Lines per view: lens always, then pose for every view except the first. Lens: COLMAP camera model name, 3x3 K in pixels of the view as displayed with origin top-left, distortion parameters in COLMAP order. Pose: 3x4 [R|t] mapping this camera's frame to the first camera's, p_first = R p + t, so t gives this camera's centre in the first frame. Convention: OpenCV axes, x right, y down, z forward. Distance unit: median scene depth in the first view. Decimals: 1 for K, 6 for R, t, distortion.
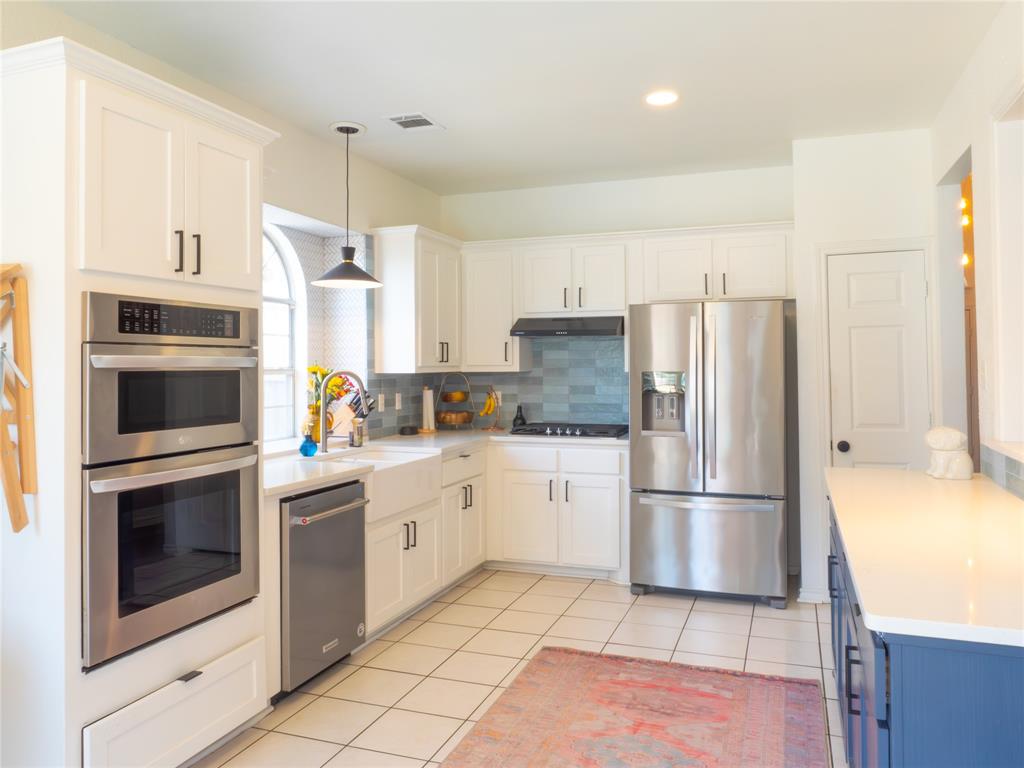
lens RADIAL K [[763.0, 0, 511.9], [0, 763.0, 356.2], [0, 0, 1]] dist [0.054831, -0.000289]
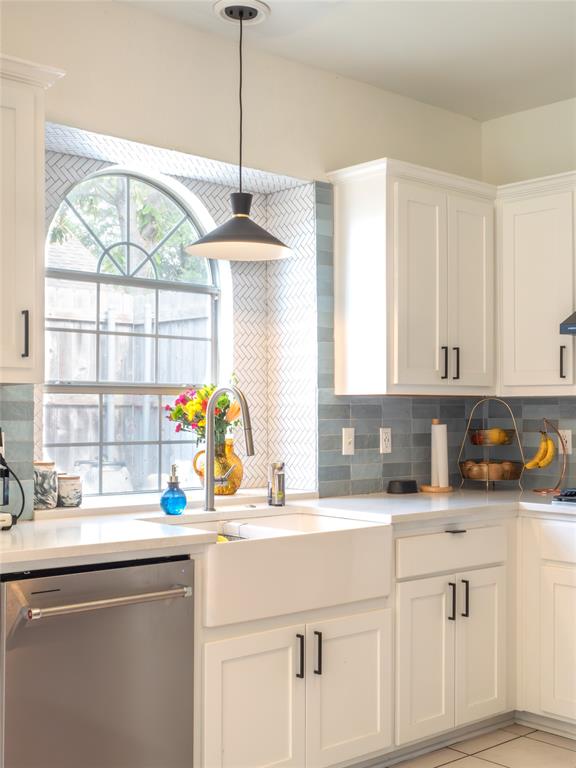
lens RADIAL K [[1002.1, 0, 288.0], [0, 1002.1, 384.0], [0, 0, 1]] dist [0.028610, 0.001672]
pose [[0.891227, -0.004891, -0.453531, 0.166443], [-0.001360, 0.999909, -0.013455, 0.023648], [0.453555, 0.012608, 0.891139, 0.217944]]
